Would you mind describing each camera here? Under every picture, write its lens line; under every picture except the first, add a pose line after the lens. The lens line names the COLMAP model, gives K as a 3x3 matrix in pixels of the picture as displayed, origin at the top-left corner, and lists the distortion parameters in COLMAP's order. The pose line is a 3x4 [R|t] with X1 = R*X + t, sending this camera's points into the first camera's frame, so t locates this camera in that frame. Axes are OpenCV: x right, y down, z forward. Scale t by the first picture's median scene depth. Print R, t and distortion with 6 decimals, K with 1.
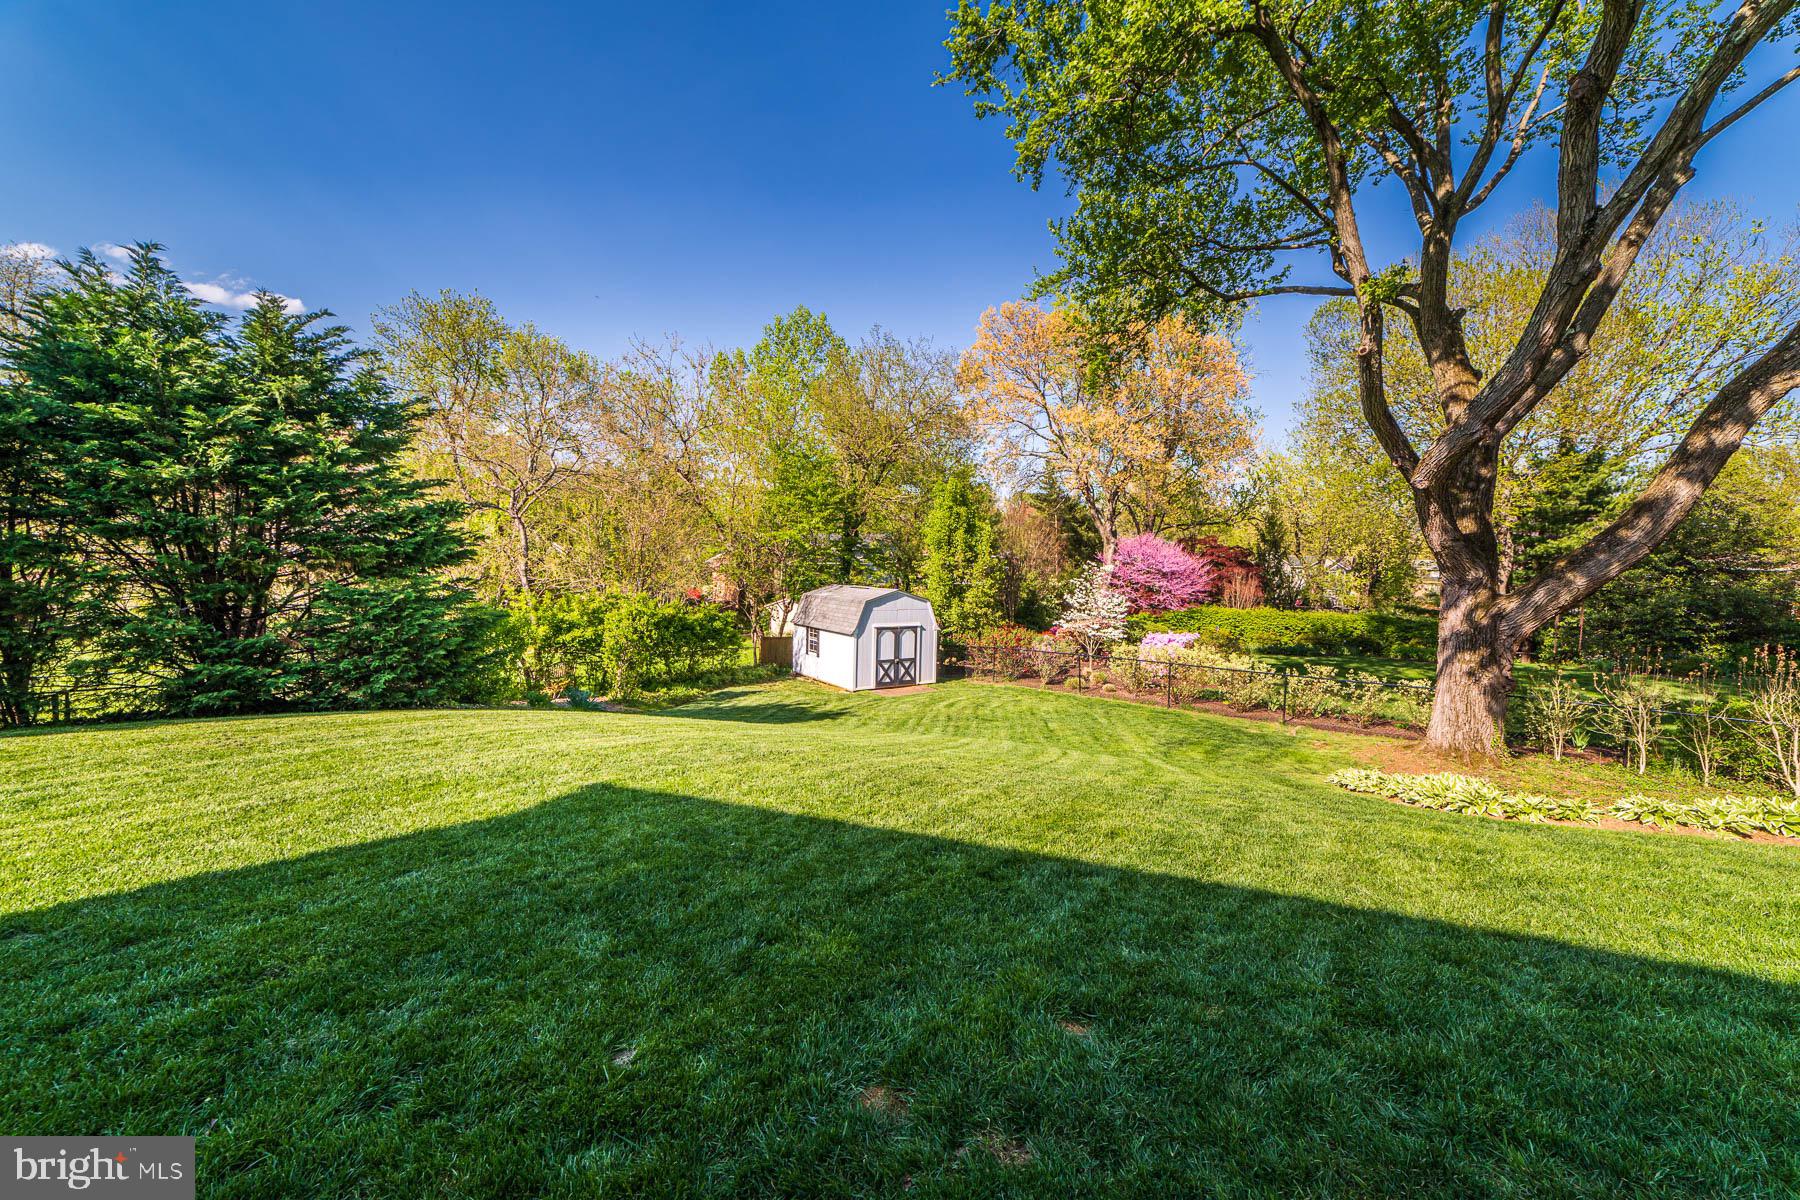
lens RADIAL K [[717.7, 0, 914.8], [0, 717.7, 607.9], [0, 0, 1]] dist [-0.007176, 0.011045]
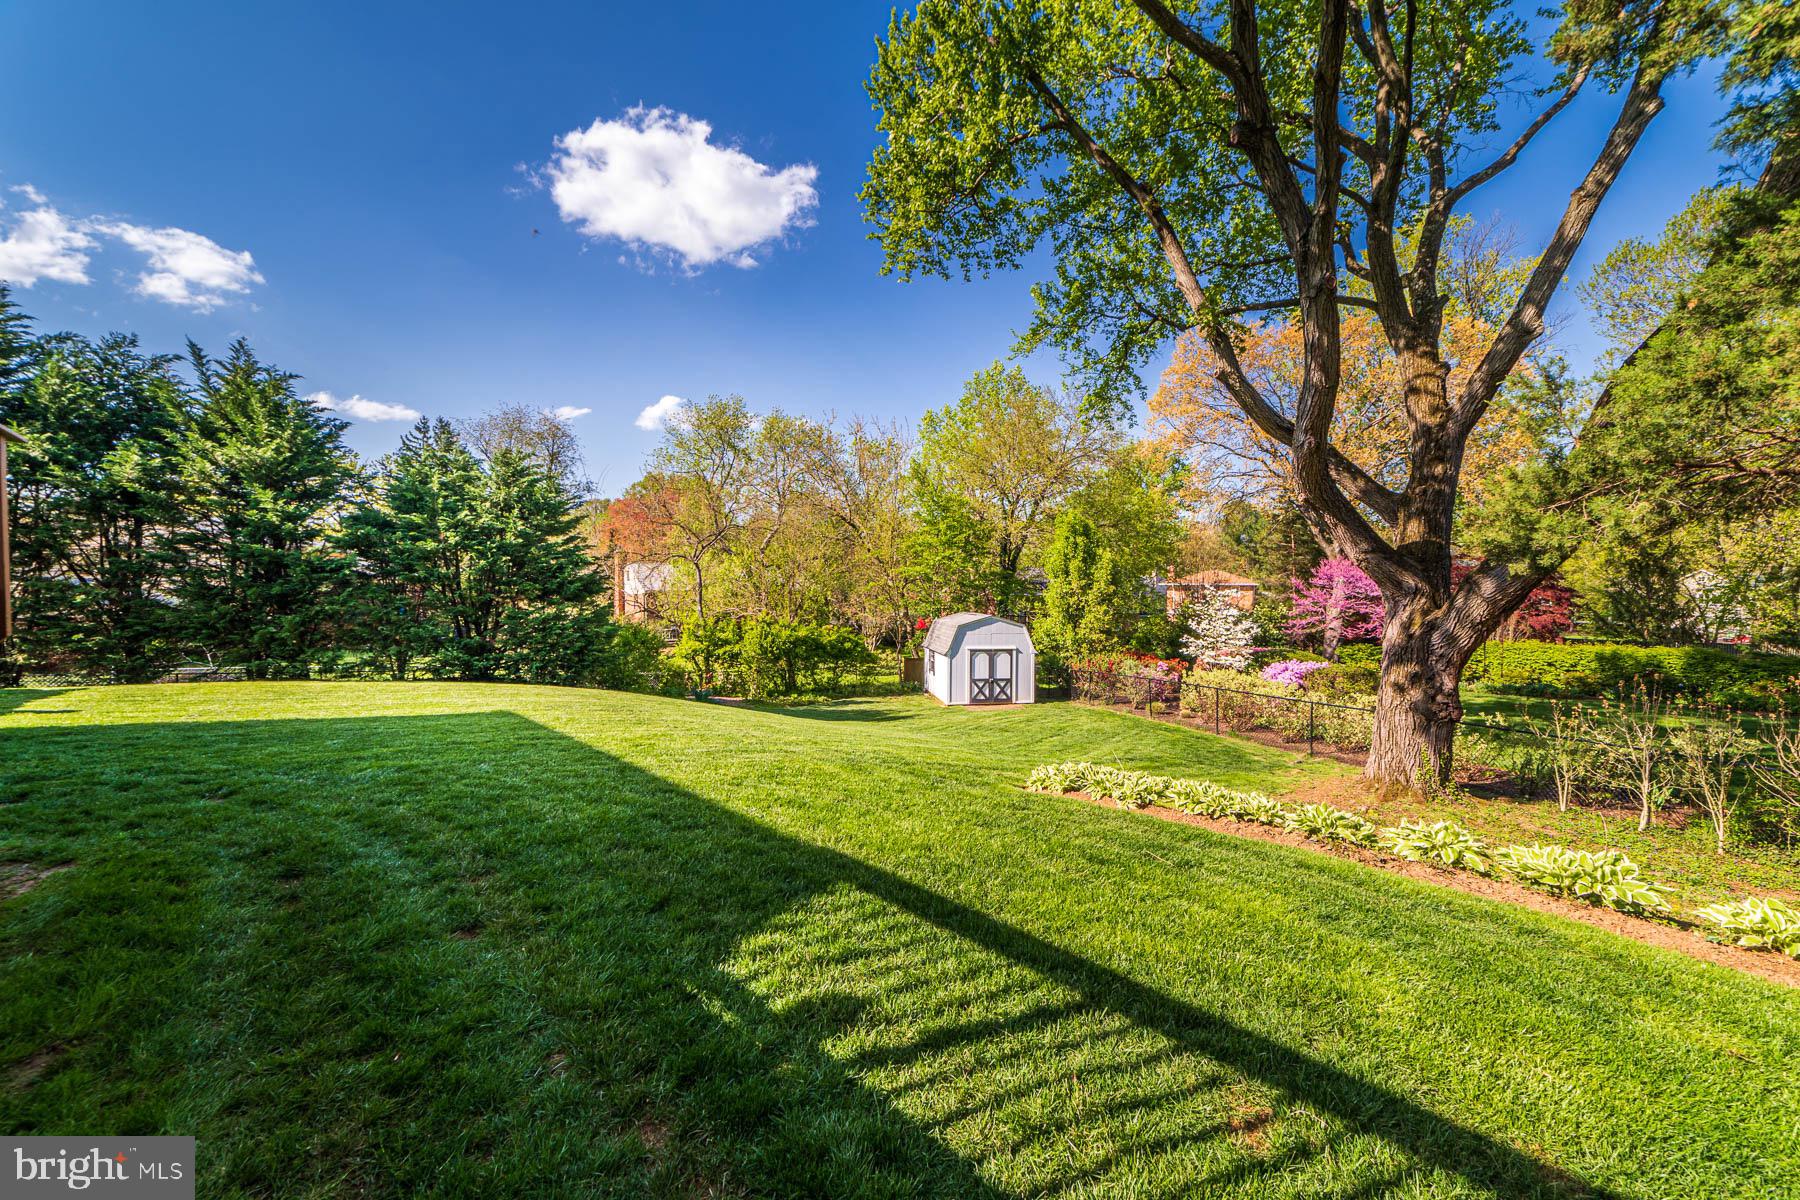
lens RADIAL K [[716.3, 0, 901.1], [0, 716.3, 612.7], [0, 0, 1]] dist [-0.007518, -0.000285]
pose [[0.903517, -0.008648, -0.428465, 0.319449], [-0.009771, 0.999121, -0.040769, 0.016489], [0.428441, 0.041022, 0.902638, -0.053064]]
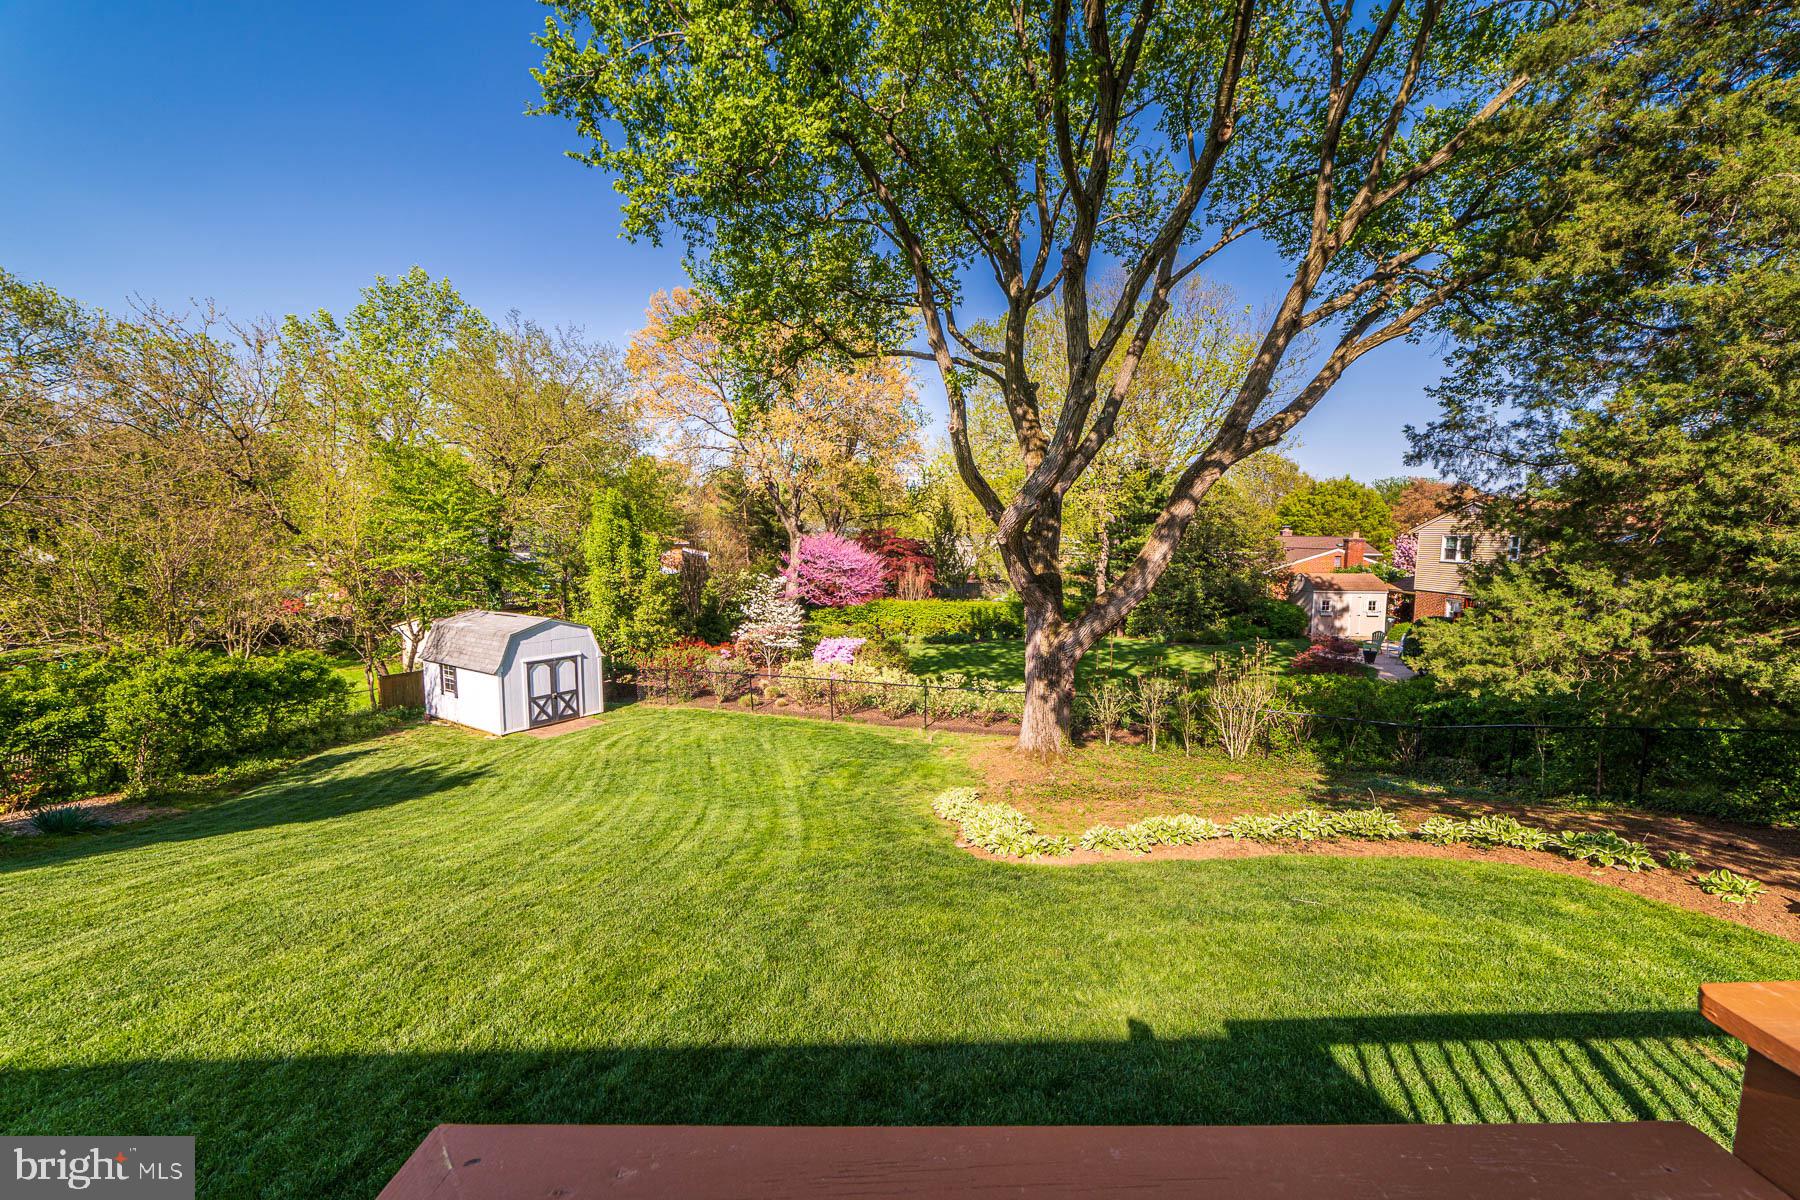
lens RADIAL K [[717.7, 0, 914.8], [0, 717.7, 607.9], [0, 0, 1]] dist [-0.007176, 0.011045]
pose [[0.918843, -0.056109, 0.390614, 0.046533], [0.041544, 0.998093, 0.045646, -0.060884], [-0.392430, -0.025714, 0.919422, -0.026251]]
